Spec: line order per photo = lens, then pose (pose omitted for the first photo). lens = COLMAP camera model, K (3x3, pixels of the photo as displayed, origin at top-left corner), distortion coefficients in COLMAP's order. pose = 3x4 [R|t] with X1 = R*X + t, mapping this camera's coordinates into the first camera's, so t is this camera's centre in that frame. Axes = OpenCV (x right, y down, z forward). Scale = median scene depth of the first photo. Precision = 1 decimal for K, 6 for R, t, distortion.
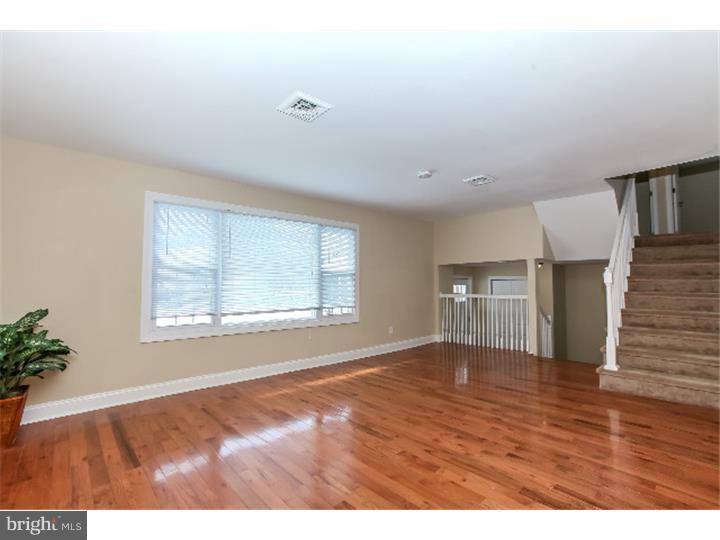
lens RADIAL K [[330.3, 0, 364.2], [0, 330.3, 271.9], [0, 0, 1]] dist [-0.016158, 0.000719]
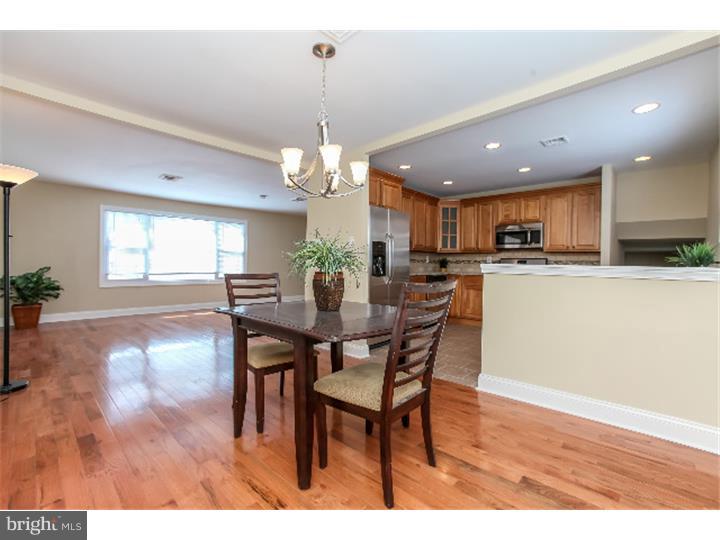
lens RADIAL K [[322.3, 0, 360.0], [0, 322.3, 270.0], [0, 0, 1]] dist [-0.016627, 0.000232]
pose [[0.998277, 0.013447, 0.057111, 0.705118], [-0.016692, 0.998250, 0.056722, -0.009179], [-0.056248, -0.057578, 0.996755, -0.901713]]
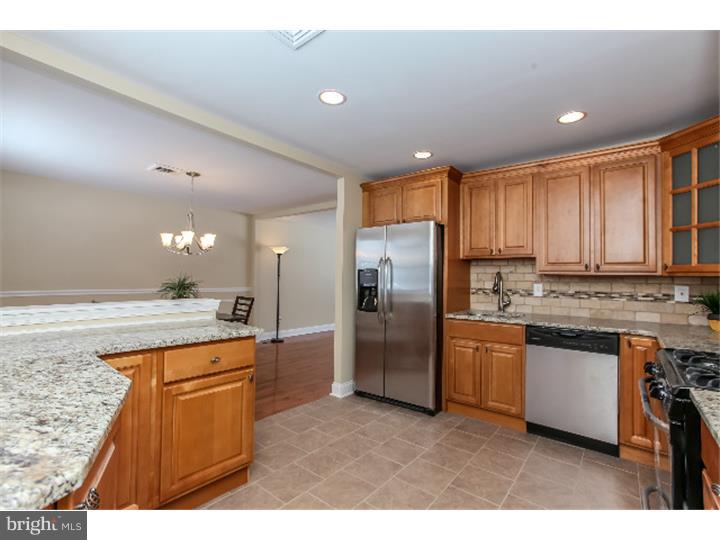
lens RADIAL K [[346.6, 0, 360.0], [0, 346.6, 270.0], [0, 0, 1]] dist [-0.024990, 0.000840]
pose [[0.109707, -0.022632, -0.993706, 1.958523], [0.012258, 0.999696, -0.021415, -0.017925], [0.993888, -0.009832, 0.109951, 0.186469]]
